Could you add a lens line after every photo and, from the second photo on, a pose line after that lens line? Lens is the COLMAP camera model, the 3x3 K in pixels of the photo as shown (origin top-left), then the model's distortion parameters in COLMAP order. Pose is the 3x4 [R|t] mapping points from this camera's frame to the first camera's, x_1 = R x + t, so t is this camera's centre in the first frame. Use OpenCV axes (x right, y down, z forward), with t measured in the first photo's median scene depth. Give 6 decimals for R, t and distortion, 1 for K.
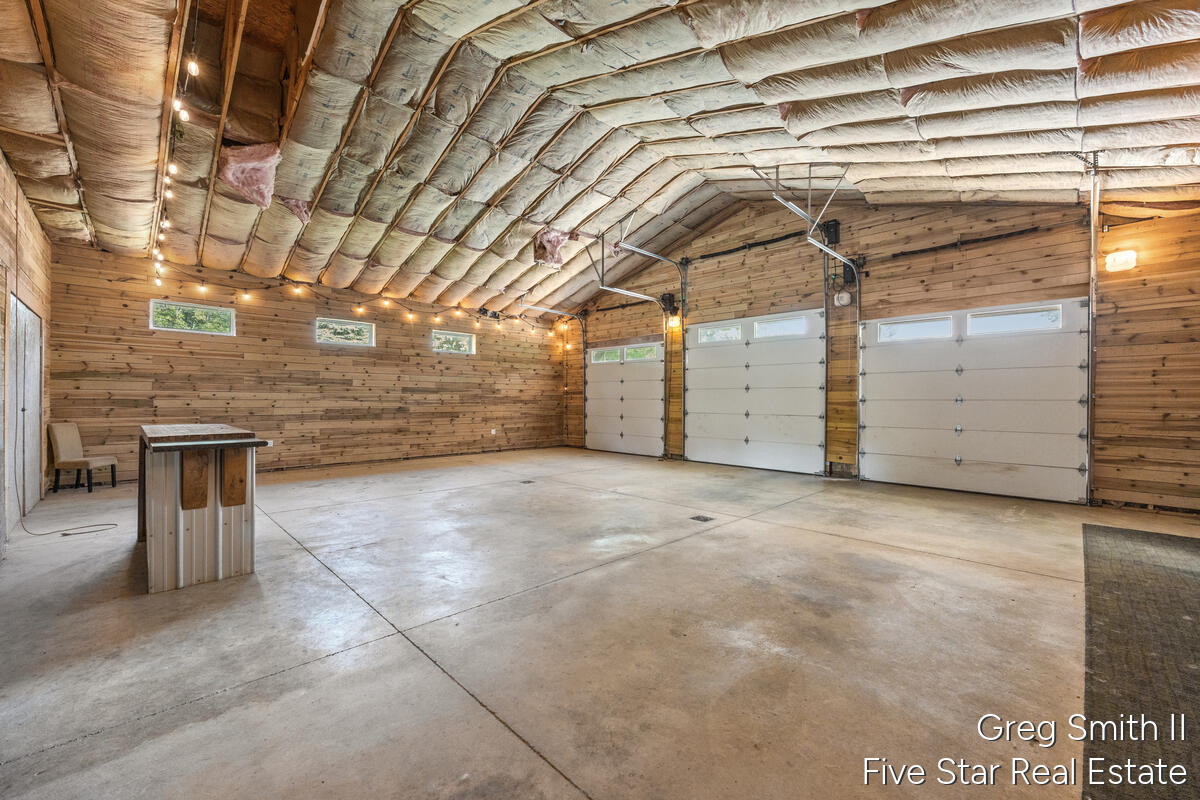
lens RADIAL K [[479.9, 0, 599.3], [0, 479.9, 398.8], [0, 0, 1]] dist [0.000305, 0.000004]
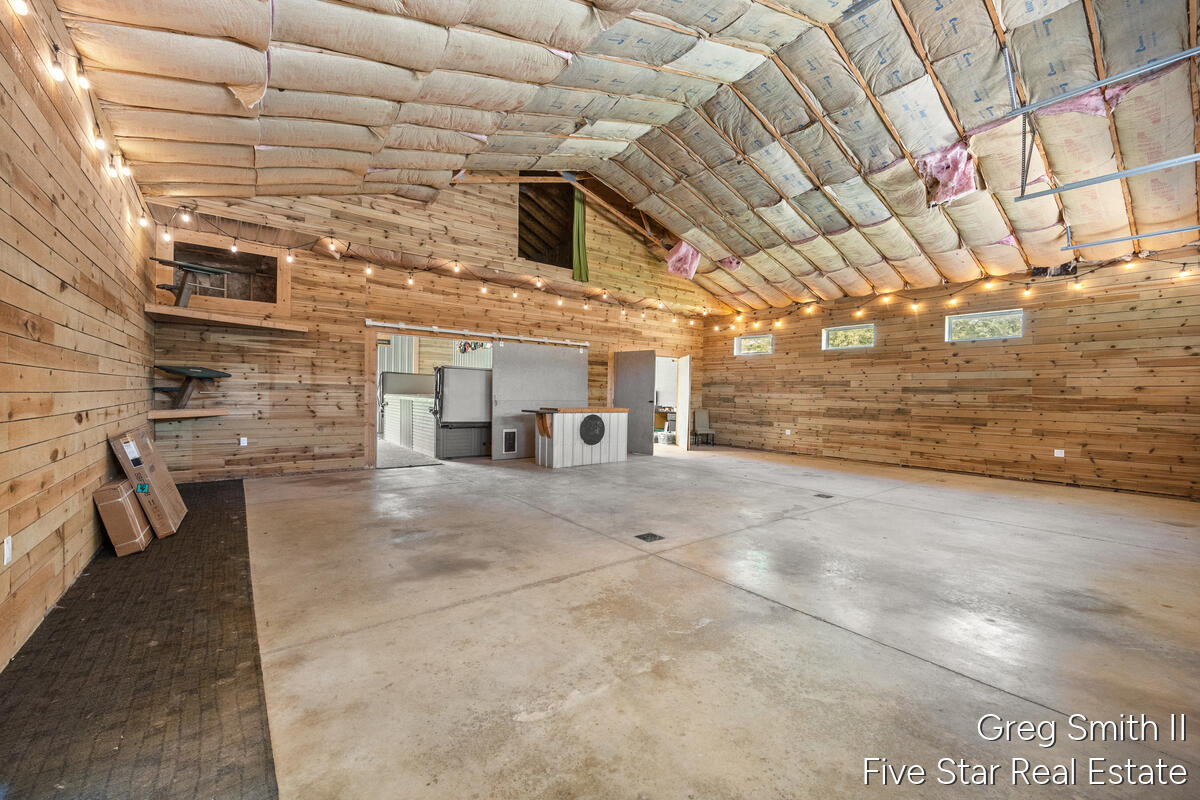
lens RADIAL K [[479.9, 0, 599.2], [0, 479.9, 396.7], [0, 0, 1]] dist [0.000305, 0.000004]
pose [[-0.116373, 0.002678, -0.993202, 0.573197], [-0.011226, 0.999929, 0.004011, -0.003049], [0.993142, 0.011616, -0.116335, 0.544159]]
